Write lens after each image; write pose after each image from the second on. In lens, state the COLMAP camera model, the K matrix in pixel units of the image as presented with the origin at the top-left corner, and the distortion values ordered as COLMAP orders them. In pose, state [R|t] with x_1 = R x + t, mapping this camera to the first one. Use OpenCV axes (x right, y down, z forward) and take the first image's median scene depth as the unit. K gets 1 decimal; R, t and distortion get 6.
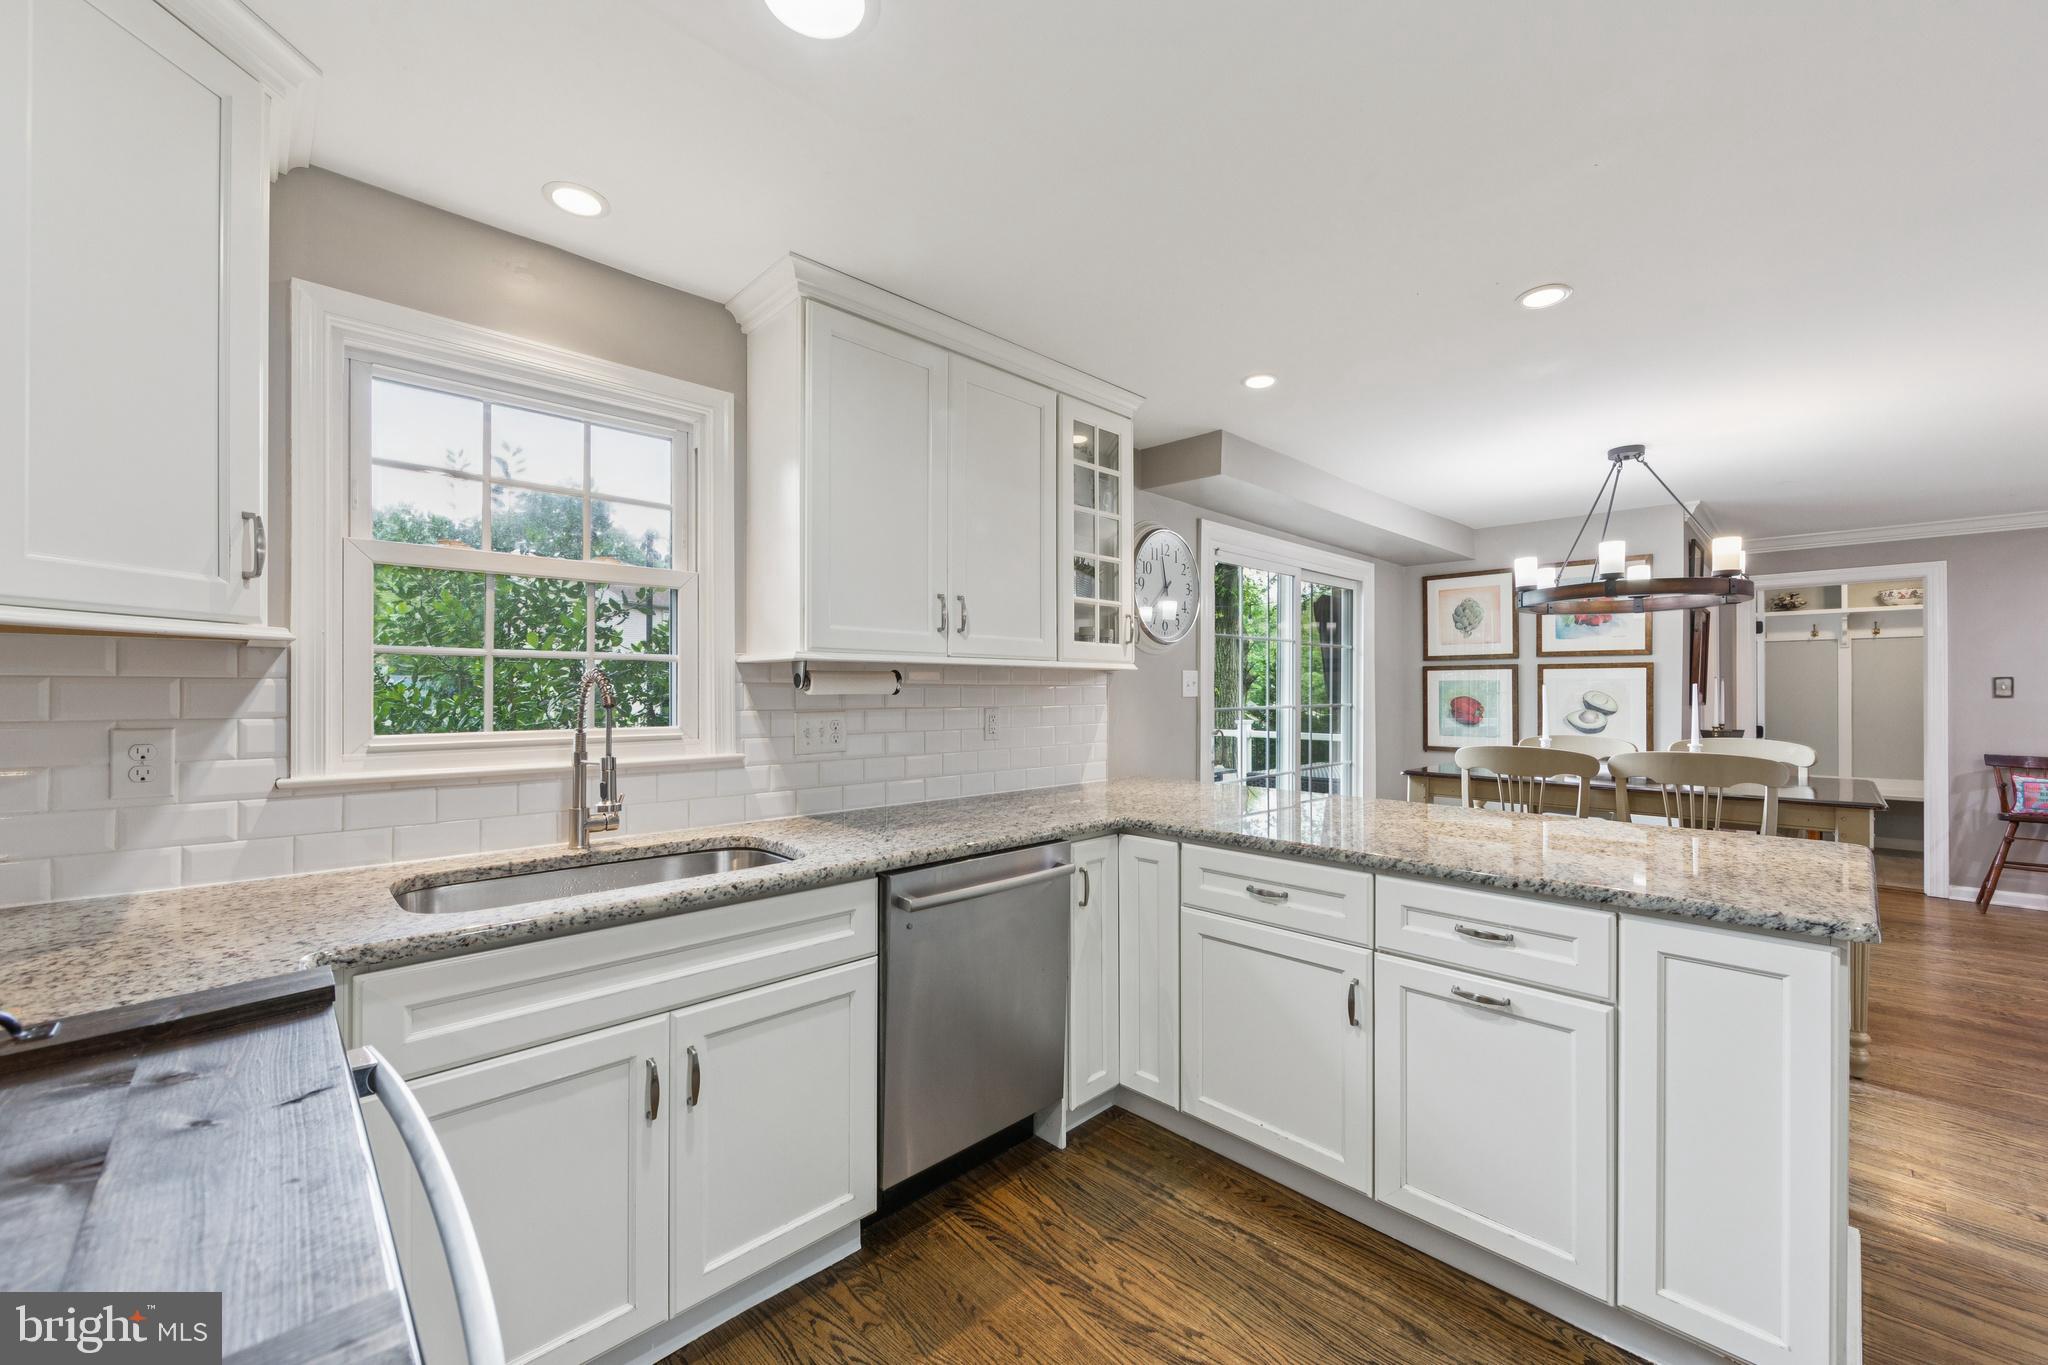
lens RADIAL K [[805.6, 0, 1025.3], [0, 805.6, 687.9], [0, 0, 1]] dist [-0.002644, -0.000286]
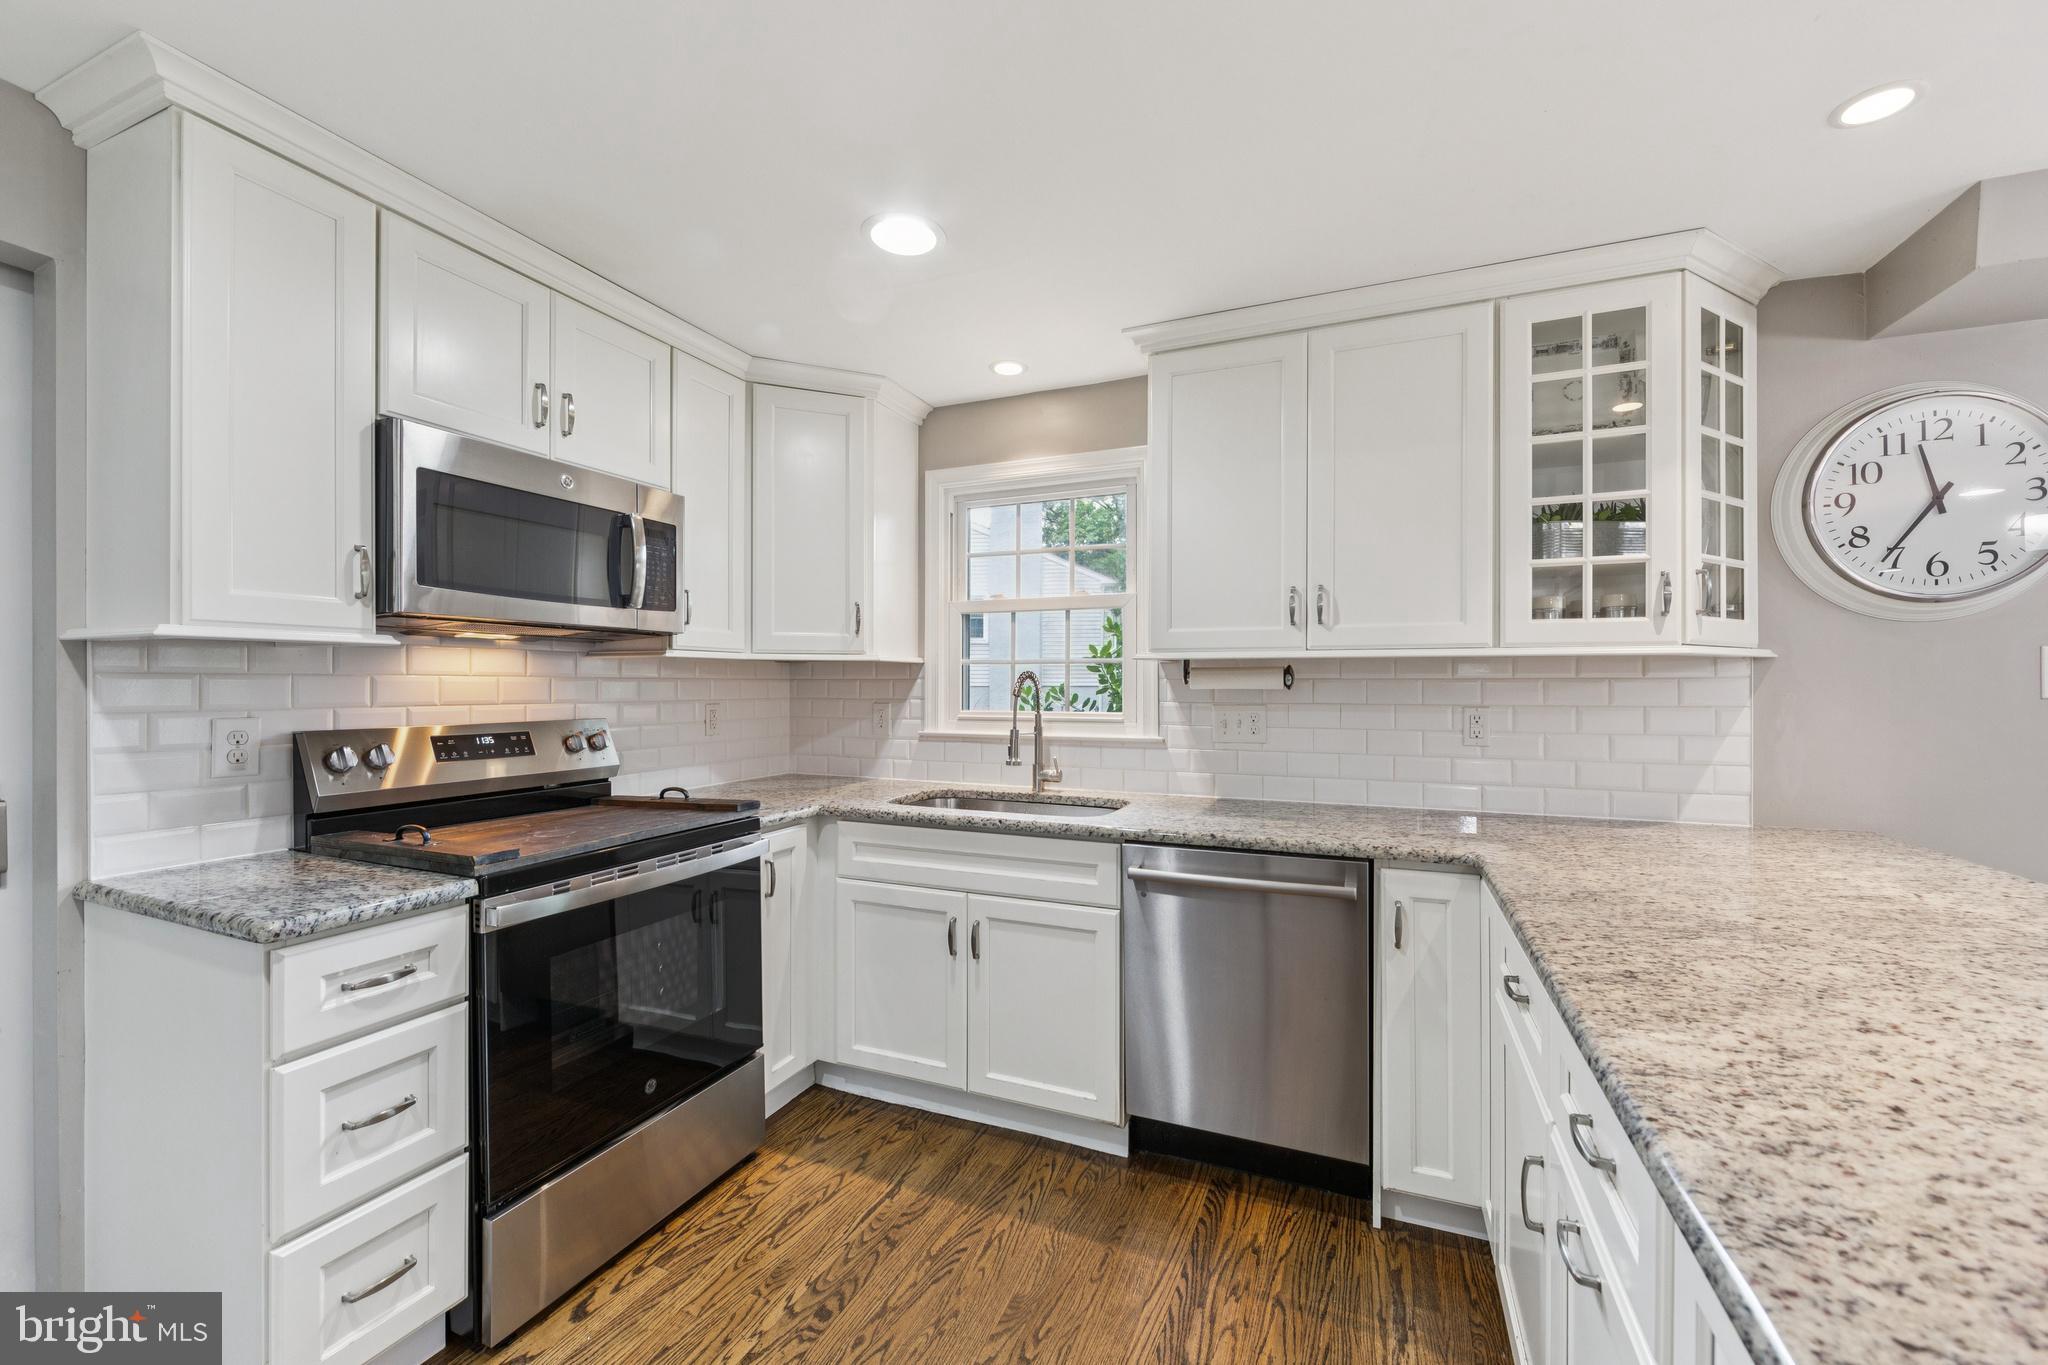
lens RADIAL K [[805.6, 0, 1025.3], [0, 805.6, 687.9], [0, 0, 1]] dist [-0.002644, -0.000286]
pose [[0.383840, 0.003695, -0.923392, 0.576497], [0.002798, 0.999983, 0.005164, 0.000248], [0.923396, -0.004566, 0.383823, 0.285744]]
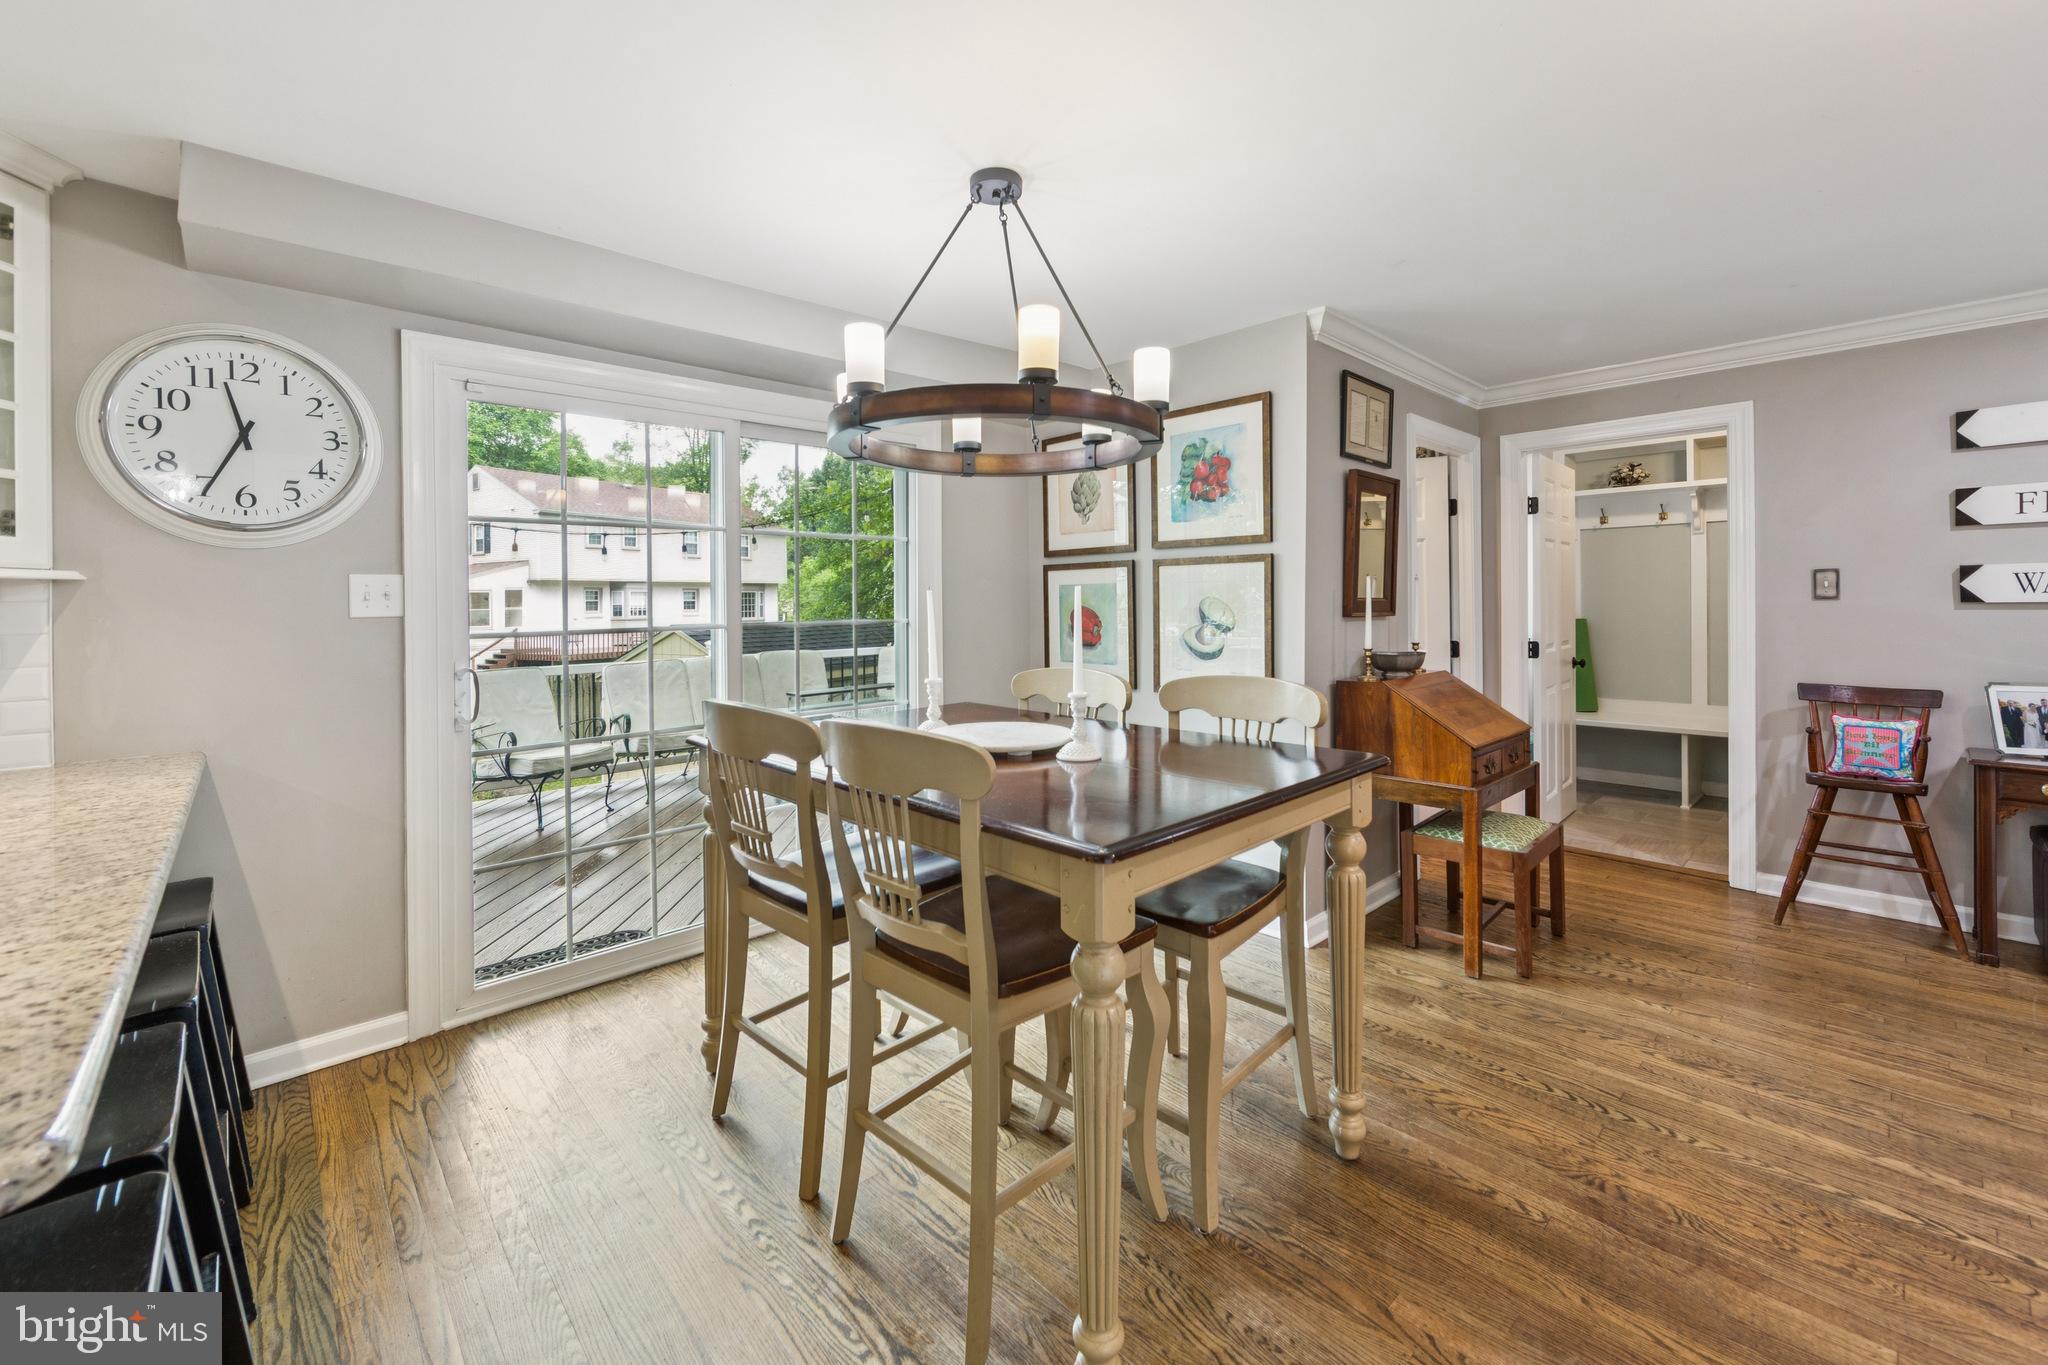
lens RADIAL K [[848.8, 0, 1014.3], [0, 848.8, 601.0], [0, 0, 1]] dist [-0.000459, 0.000355]
pose [[0.999873, -0.012492, -0.009877, 0.976005], [0.012540, 0.999910, 0.004859, 0.002861], [0.009816, -0.004982, 0.999939, 0.497433]]
